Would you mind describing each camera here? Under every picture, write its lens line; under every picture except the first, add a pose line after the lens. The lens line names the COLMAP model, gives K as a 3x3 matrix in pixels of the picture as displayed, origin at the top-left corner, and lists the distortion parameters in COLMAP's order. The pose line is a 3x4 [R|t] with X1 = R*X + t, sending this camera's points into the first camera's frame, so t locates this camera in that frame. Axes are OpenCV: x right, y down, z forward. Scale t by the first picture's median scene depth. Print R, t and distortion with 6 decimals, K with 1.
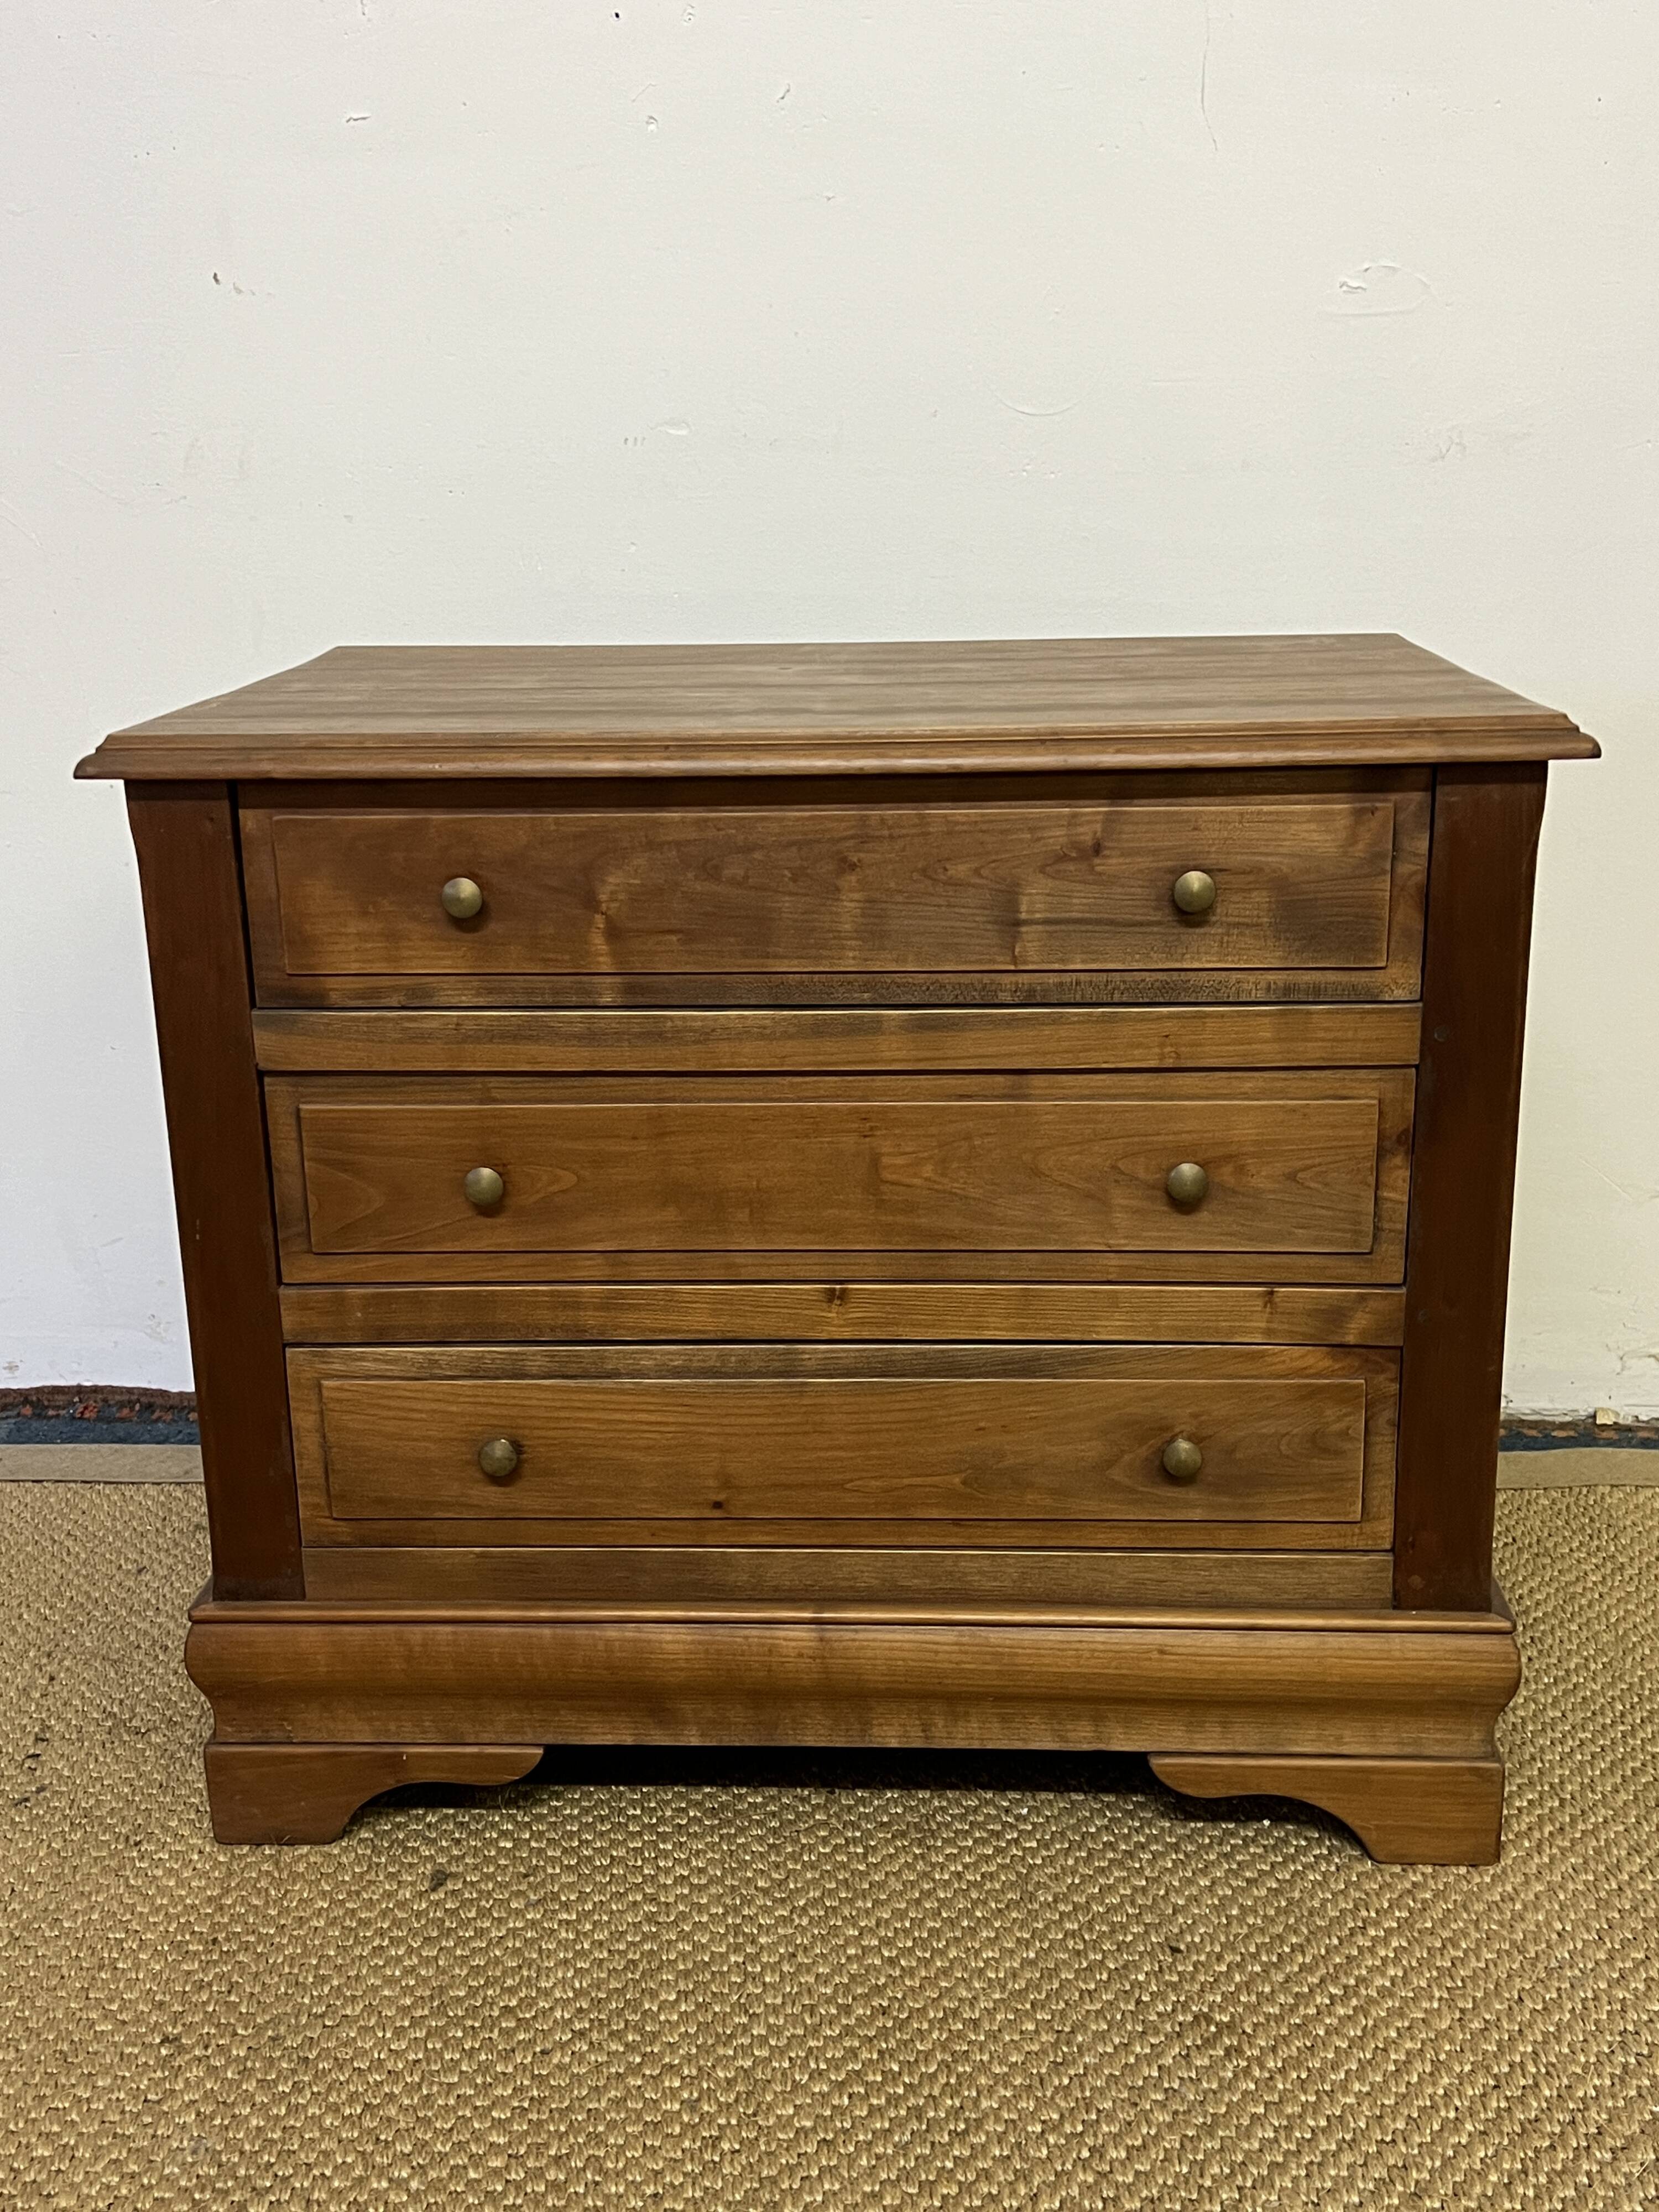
lens RADIAL K [[2362.2, 0, 830.9], [0, 2362.2, 1121.9], [0, 0, 1]] dist [0.054168, 0.000000]
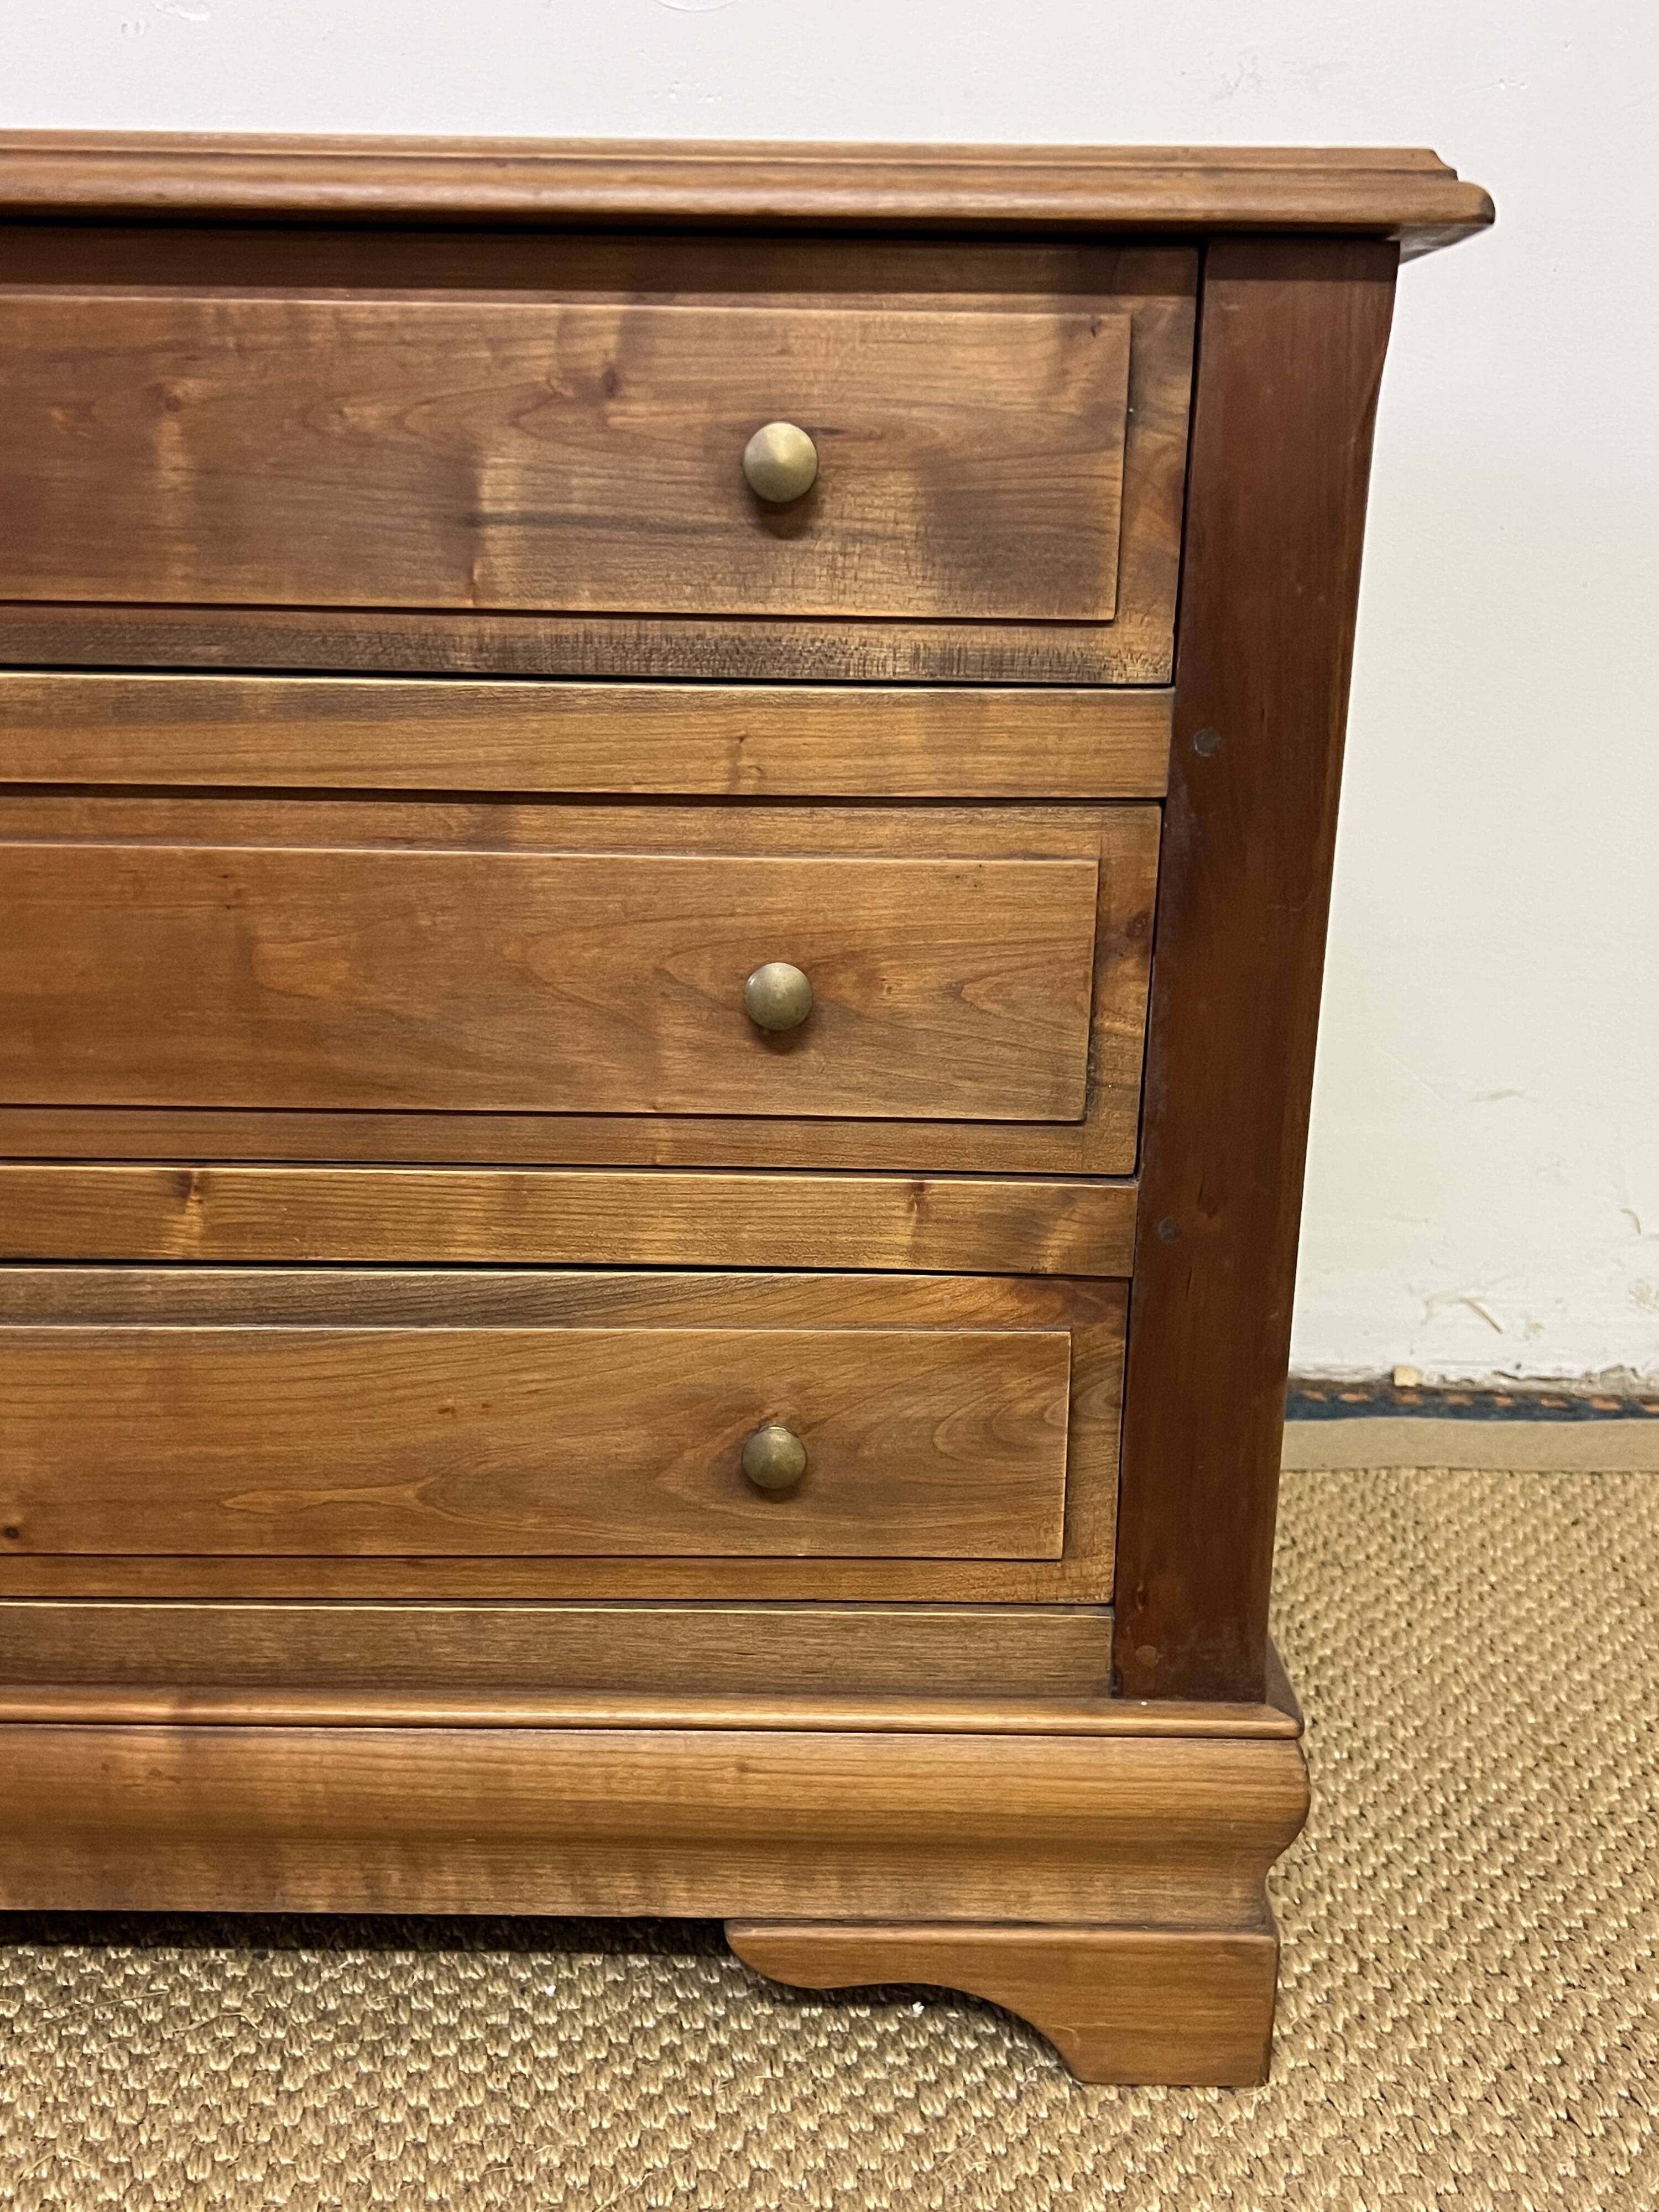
lens RADIAL K [[2083.0, 0, 837.3], [0, 2083.0, 1144.0], [0, 0, 1]] dist [0.037716, 0.000000]
pose [[0.997586, 0.016647, 0.067410, 0.128382], [-0.017905, 0.999676, 0.018098, 0.051767], [-0.067087, -0.019261, 0.997561, 0.470381]]
